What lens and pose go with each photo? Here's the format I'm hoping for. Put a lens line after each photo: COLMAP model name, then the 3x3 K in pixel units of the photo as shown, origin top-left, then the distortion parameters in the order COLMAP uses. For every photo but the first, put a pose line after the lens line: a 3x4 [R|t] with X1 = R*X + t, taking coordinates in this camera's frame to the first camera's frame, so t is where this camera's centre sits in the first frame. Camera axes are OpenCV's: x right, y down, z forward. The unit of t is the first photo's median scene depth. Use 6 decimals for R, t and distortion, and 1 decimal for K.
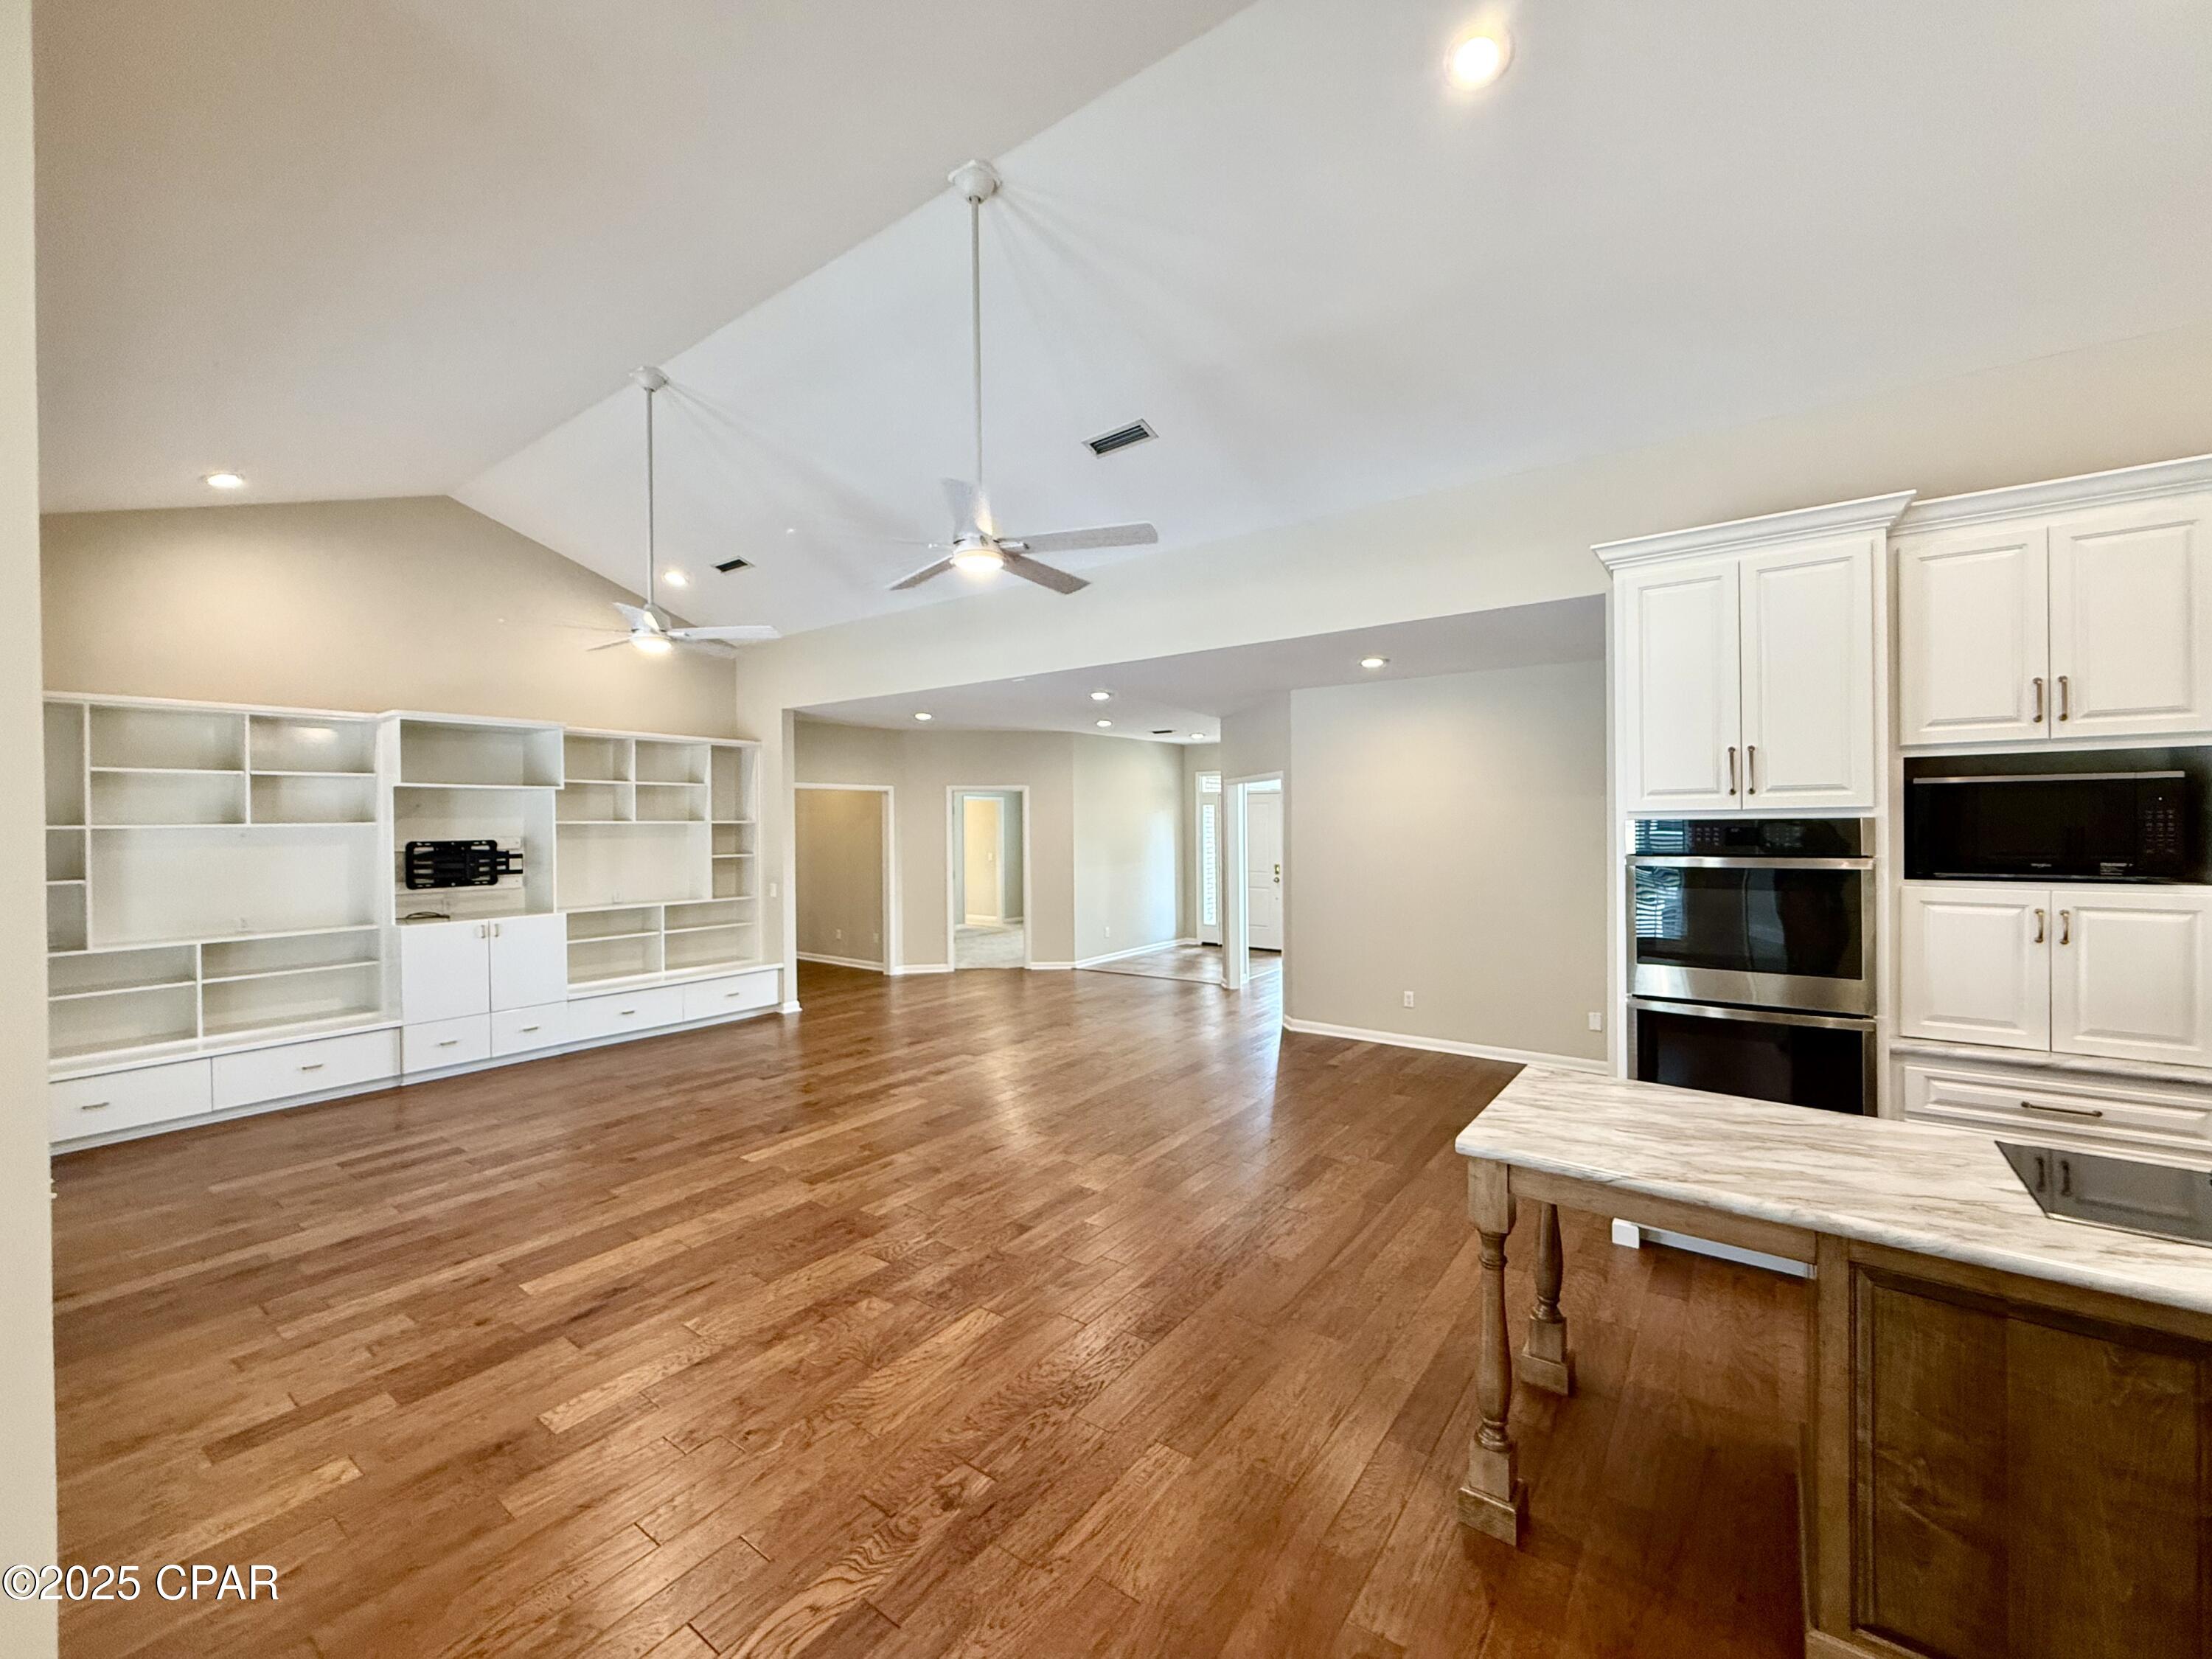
lens RADIAL K [[905.9, 0, 1106.0], [0, 905.9, 829.5], [0, 0, 1]] dist [-0.001282, 0.000044]
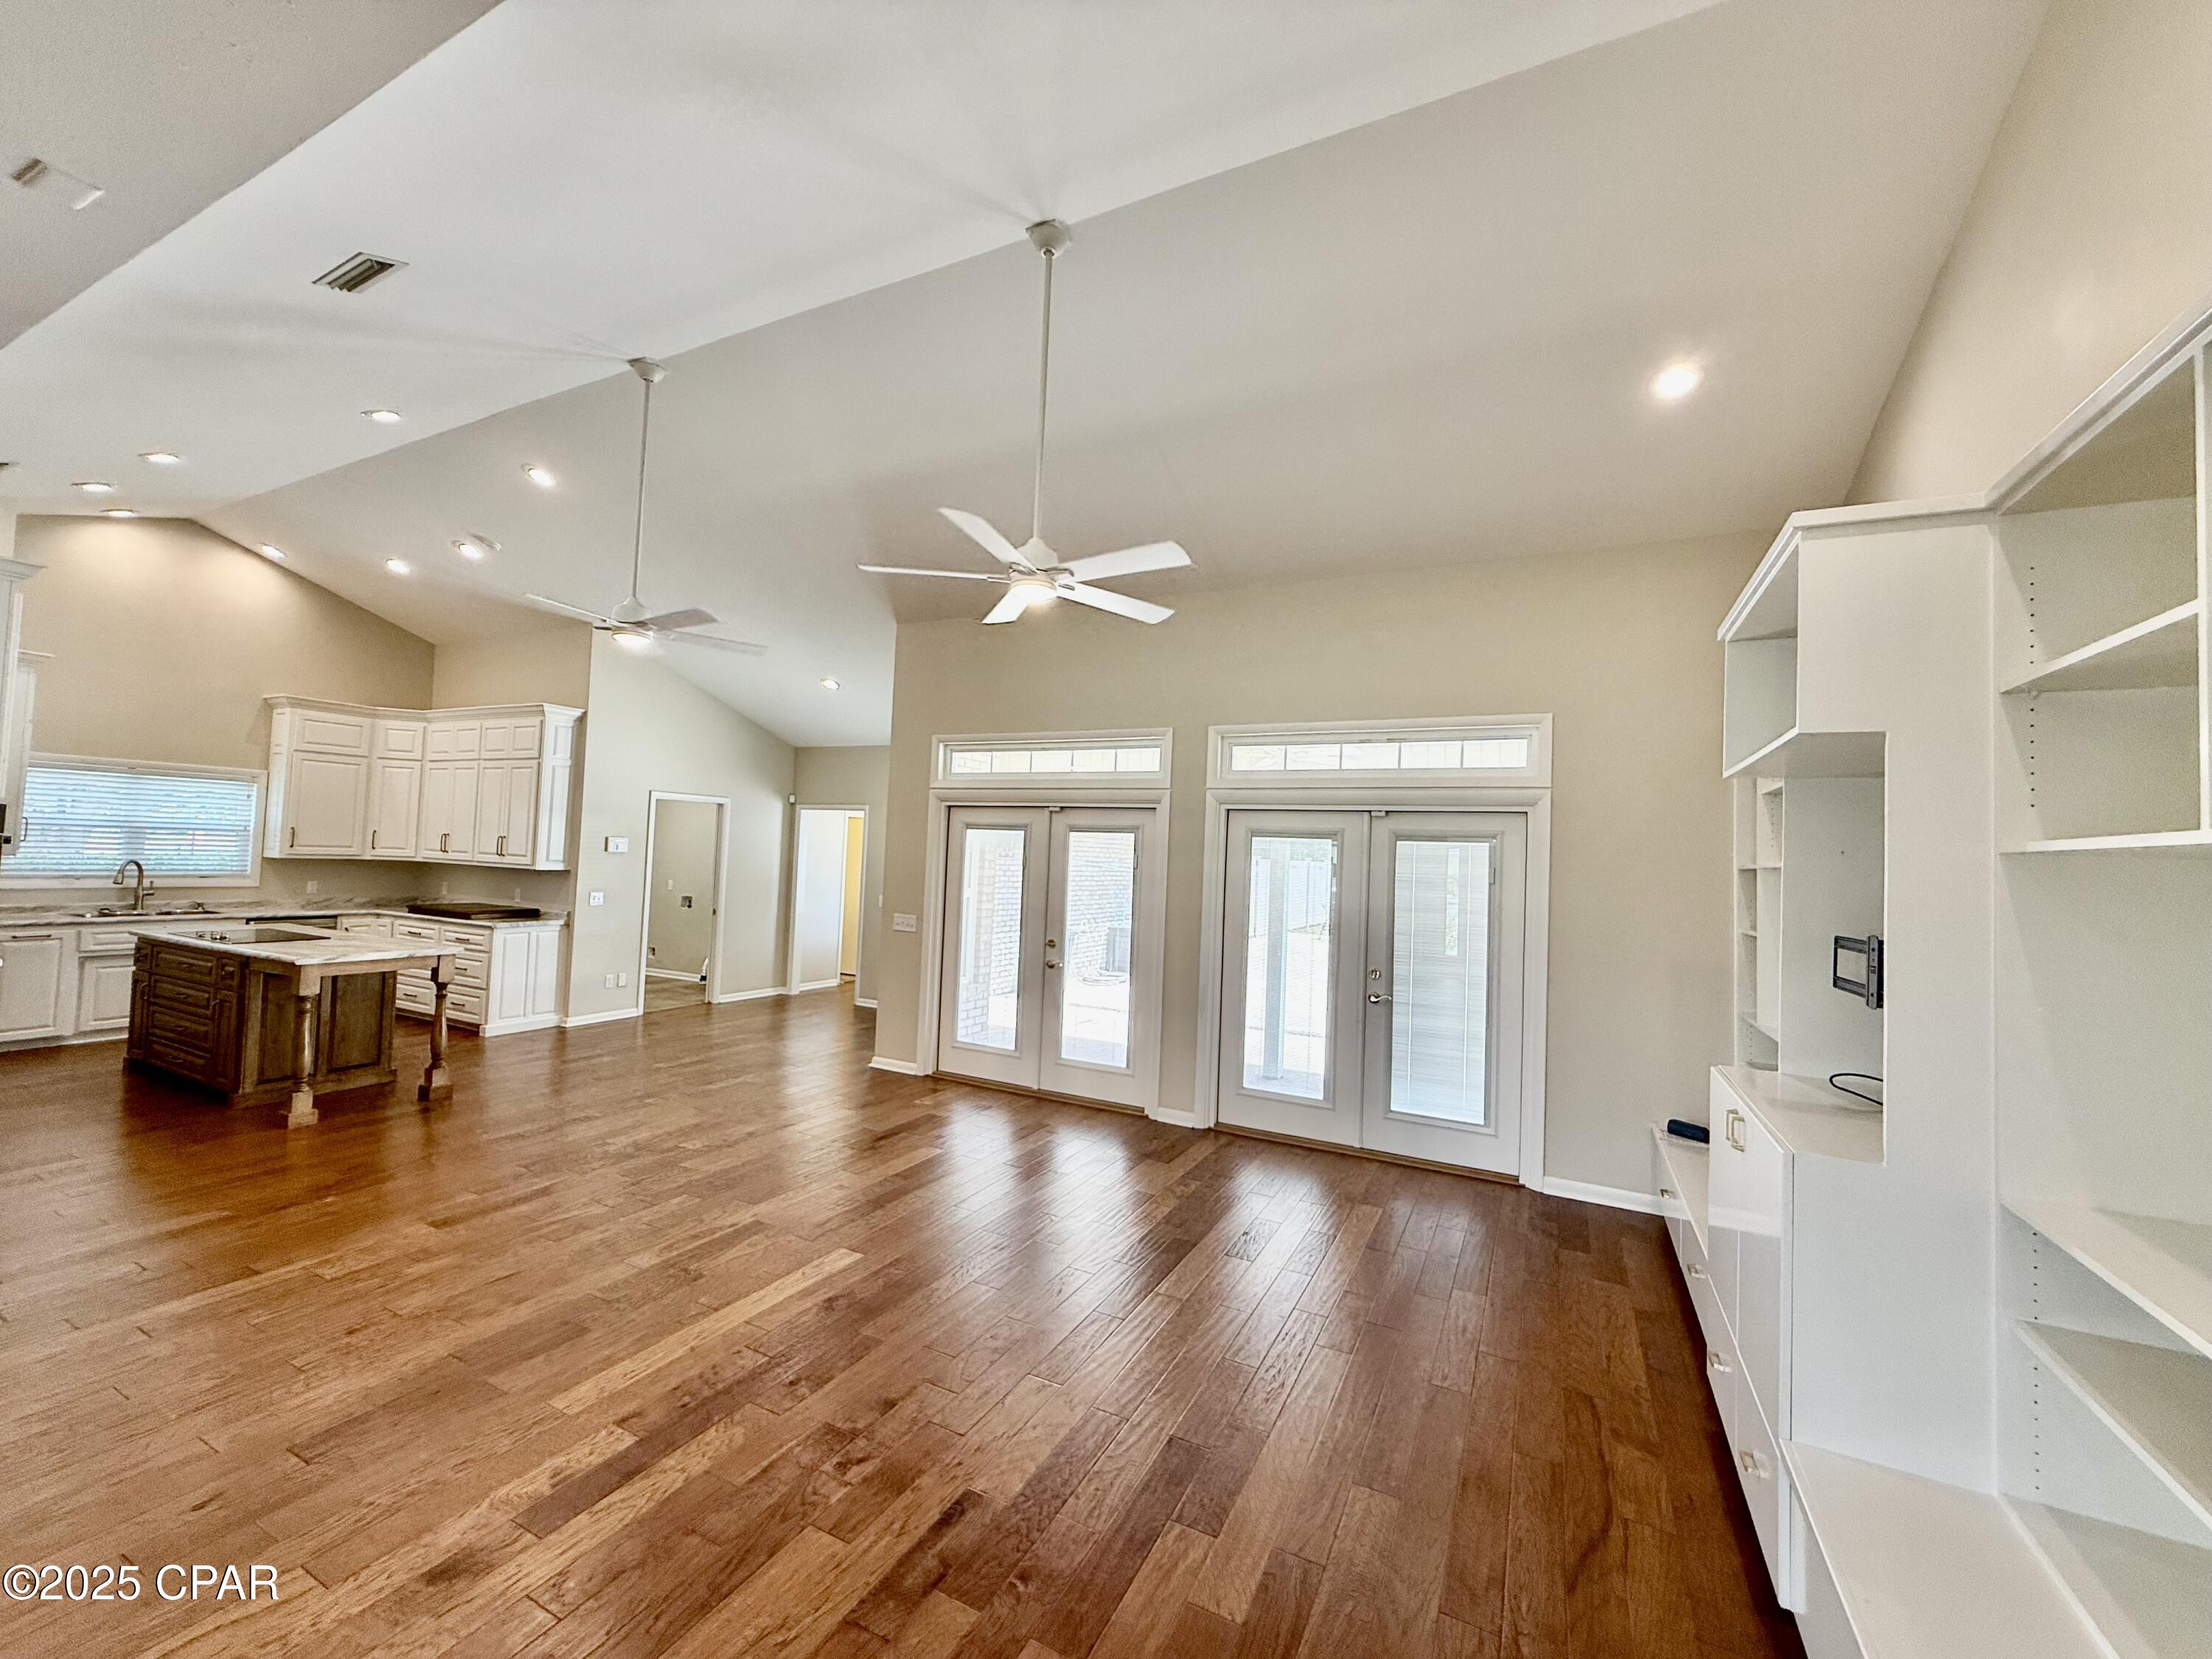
lens RADIAL K [[905.9, 0, 1106.0], [0, 905.9, 829.5], [0, 0, 1]] dist [-0.001282, 0.000044]
pose [[-0.986740, -0.036105, -0.158241, -0.478703], [-0.032099, 0.999098, -0.027802, 0.007243], [0.159102, -0.022354, -0.987009, 1.837313]]
